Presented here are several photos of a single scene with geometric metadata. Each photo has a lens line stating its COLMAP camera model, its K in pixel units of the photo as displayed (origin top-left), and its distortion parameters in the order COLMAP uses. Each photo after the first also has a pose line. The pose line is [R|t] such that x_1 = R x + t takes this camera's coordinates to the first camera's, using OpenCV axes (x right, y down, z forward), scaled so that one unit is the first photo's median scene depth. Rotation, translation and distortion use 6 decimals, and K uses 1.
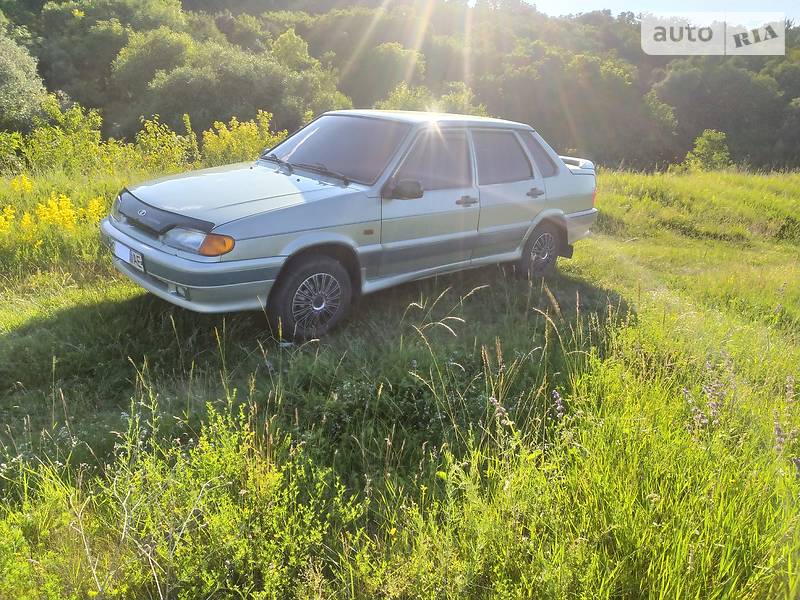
lens RADIAL K [[619.5, 0, 401.6], [0, 619.5, 300.8], [0, 0, 1]] dist [0.024296, 0.000980]
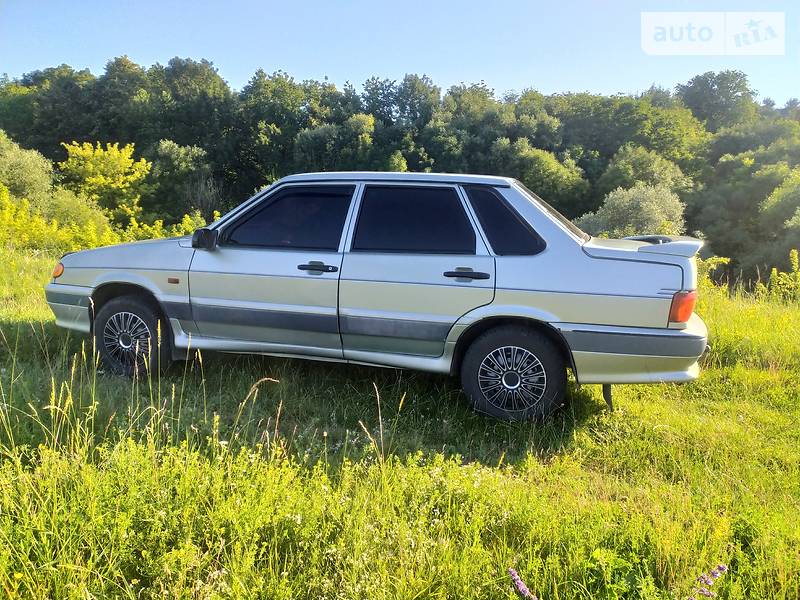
lens RADIAL K [[619.5, 0, 400.9], [0, 619.5, 300.1], [0, 0, 1]] dist [0.024296, 0.000980]
pose [[0.516427, 0.078848, -0.852694, 0.177998], [-0.270350, 0.959838, -0.074979, -0.019604], [0.812536, 0.269247, 0.517003, 0.147785]]
